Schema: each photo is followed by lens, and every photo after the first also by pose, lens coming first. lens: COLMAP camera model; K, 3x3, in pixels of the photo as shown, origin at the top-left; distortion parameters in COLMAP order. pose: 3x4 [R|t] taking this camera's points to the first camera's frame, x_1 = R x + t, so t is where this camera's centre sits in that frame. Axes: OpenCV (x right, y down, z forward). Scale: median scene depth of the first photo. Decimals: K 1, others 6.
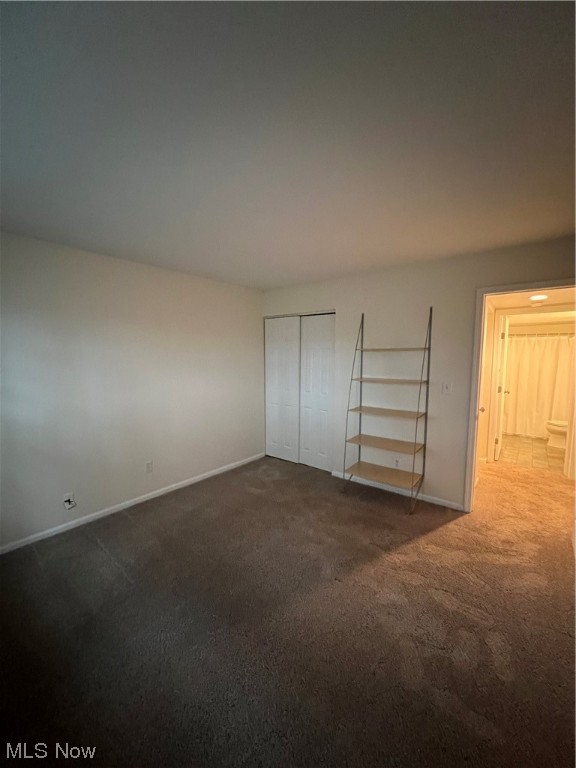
lens RADIAL K [[308.1, 0, 288.0], [0, 308.1, 384.0], [0, 0, 1]] dist [-0.000948, -0.000057]
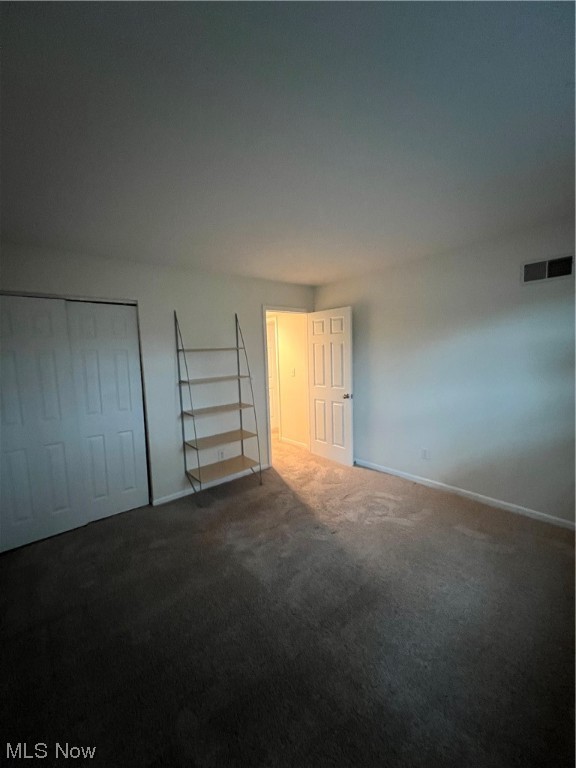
lens RADIAL K [[305.8, 0, 288.0], [0, 305.8, 384.0], [0, 0, 1]] dist [0.000167, 0.000019]
pose [[0.203636, -0.106342, 0.973254, -0.658009], [0.130603, 0.988150, 0.080644, -0.048541], [-0.970297, 0.110688, 0.215111, 0.556217]]
